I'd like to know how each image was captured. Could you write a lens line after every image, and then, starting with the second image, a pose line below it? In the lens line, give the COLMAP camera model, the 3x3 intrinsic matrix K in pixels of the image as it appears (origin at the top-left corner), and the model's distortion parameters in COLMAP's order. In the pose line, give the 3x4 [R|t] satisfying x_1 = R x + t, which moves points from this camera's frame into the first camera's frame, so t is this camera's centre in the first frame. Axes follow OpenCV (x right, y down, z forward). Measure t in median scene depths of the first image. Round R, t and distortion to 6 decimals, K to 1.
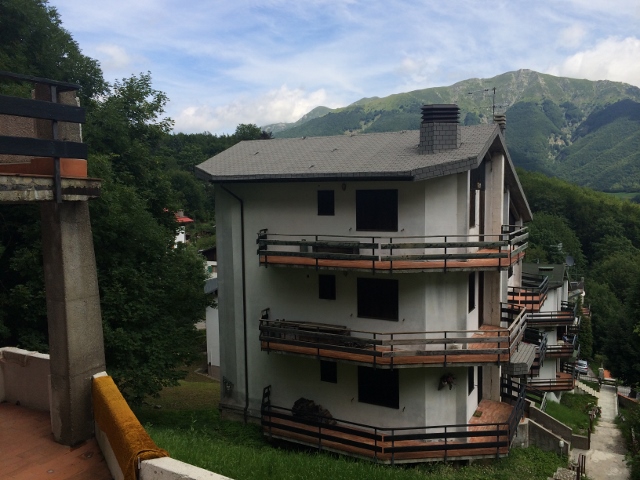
lens RADIAL K [[556.6, 0, 319.4], [0, 556.6, 237.7], [0, 0, 1]] dist [0.092695, -0.118174]
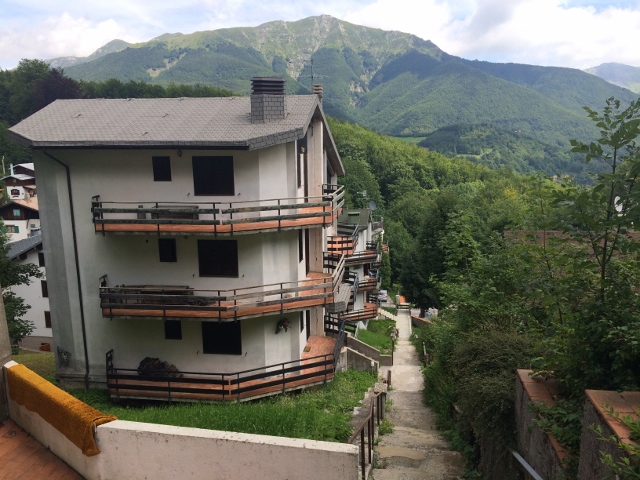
lens RADIAL K [[560.4, 0, 326.3], [0, 560.4, 237.6], [0, 0, 1]] dist [0.066586, -0.006845]
pose [[0.941867, -0.060734, 0.330452, -0.052198], [0.028225, 0.994353, 0.102303, -0.033816], [-0.334799, -0.087028, 0.938262, -0.079727]]
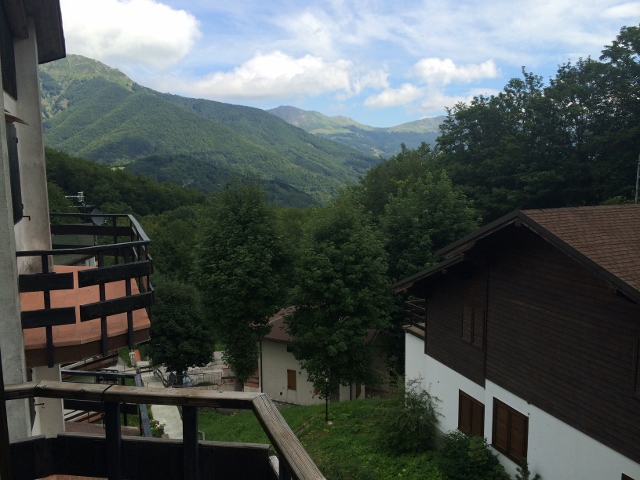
lens RADIAL K [[556.6, 0, 319.4], [0, 556.6, 237.7], [0, 0, 1]] dist [0.092695, -0.118174]
pose [[0.658809, -0.094631, 0.746335, 0.320994], [0.063985, 0.995511, 0.069743, 0.094156], [-0.749584, 0.001807, 0.661906, 0.983434]]
